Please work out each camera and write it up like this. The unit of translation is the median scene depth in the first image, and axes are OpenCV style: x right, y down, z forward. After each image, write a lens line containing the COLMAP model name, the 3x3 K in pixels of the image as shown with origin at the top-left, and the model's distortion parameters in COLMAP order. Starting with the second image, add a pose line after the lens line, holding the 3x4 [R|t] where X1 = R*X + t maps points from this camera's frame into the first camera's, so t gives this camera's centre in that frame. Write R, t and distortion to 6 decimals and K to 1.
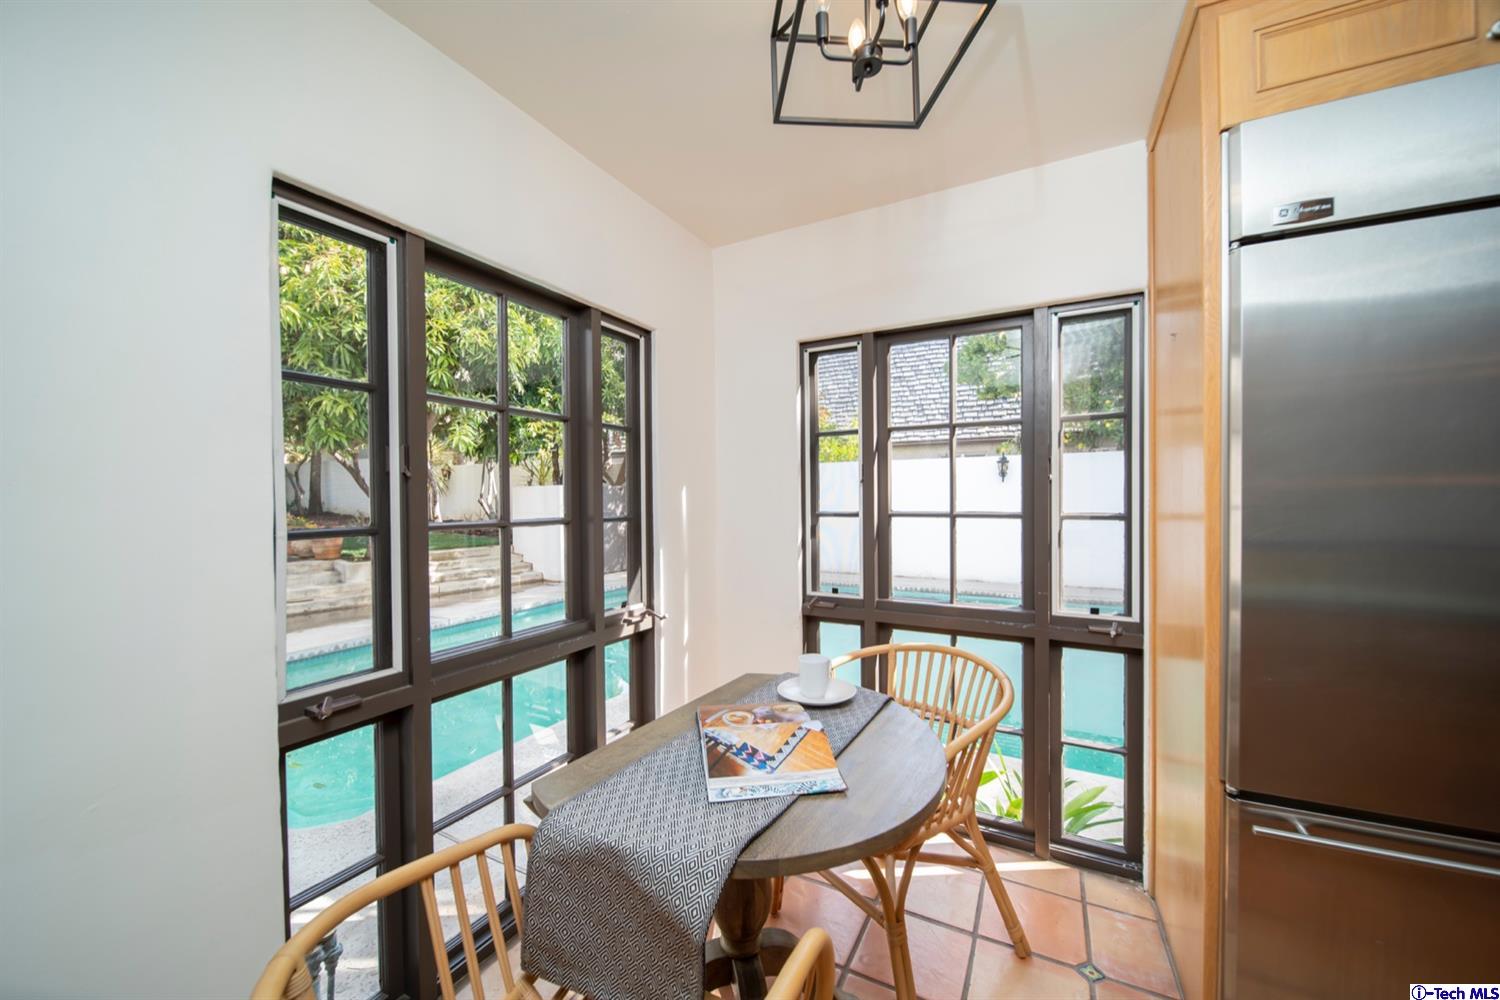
lens RADIAL K [[560.5, 0, 750.0], [0, 560.5, 500.0], [0, 0, 1]] dist [0.001165, -0.009700]
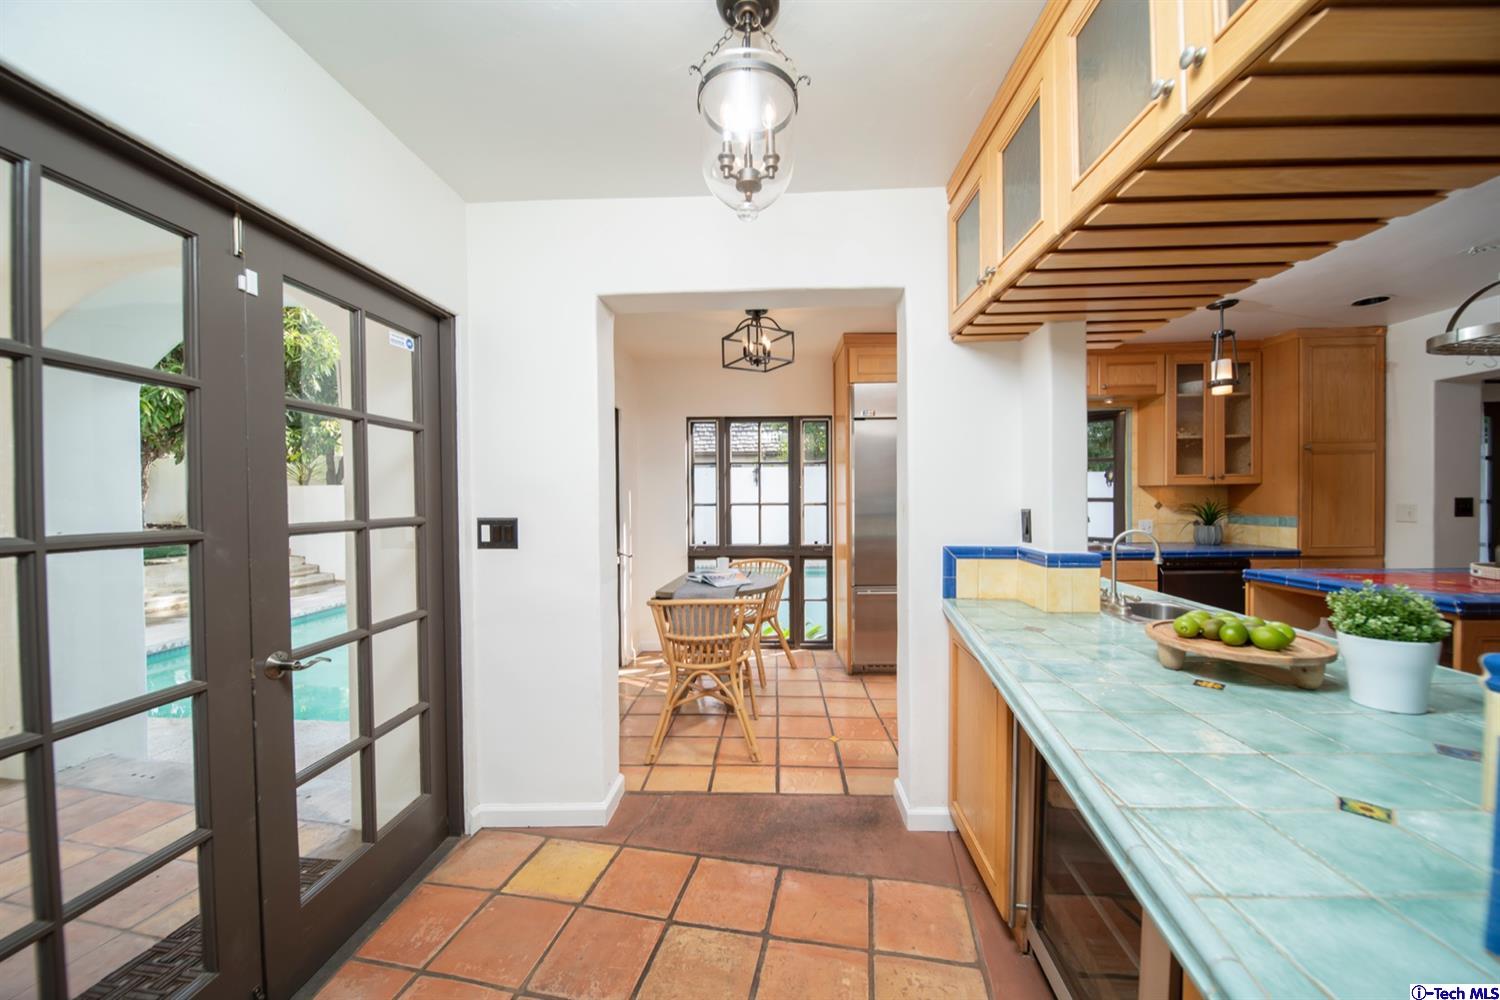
lens RADIAL K [[543.2, 0, 754.4], [0, 543.2, 502.9], [0, 0, 1]] dist [0.014294, -0.008968]
pose [[0.904982, -0.003178, 0.425439, -0.517454], [0.001491, 0.999990, 0.004297, 0.011917], [-0.425448, -0.003255, 0.904977, -0.838490]]
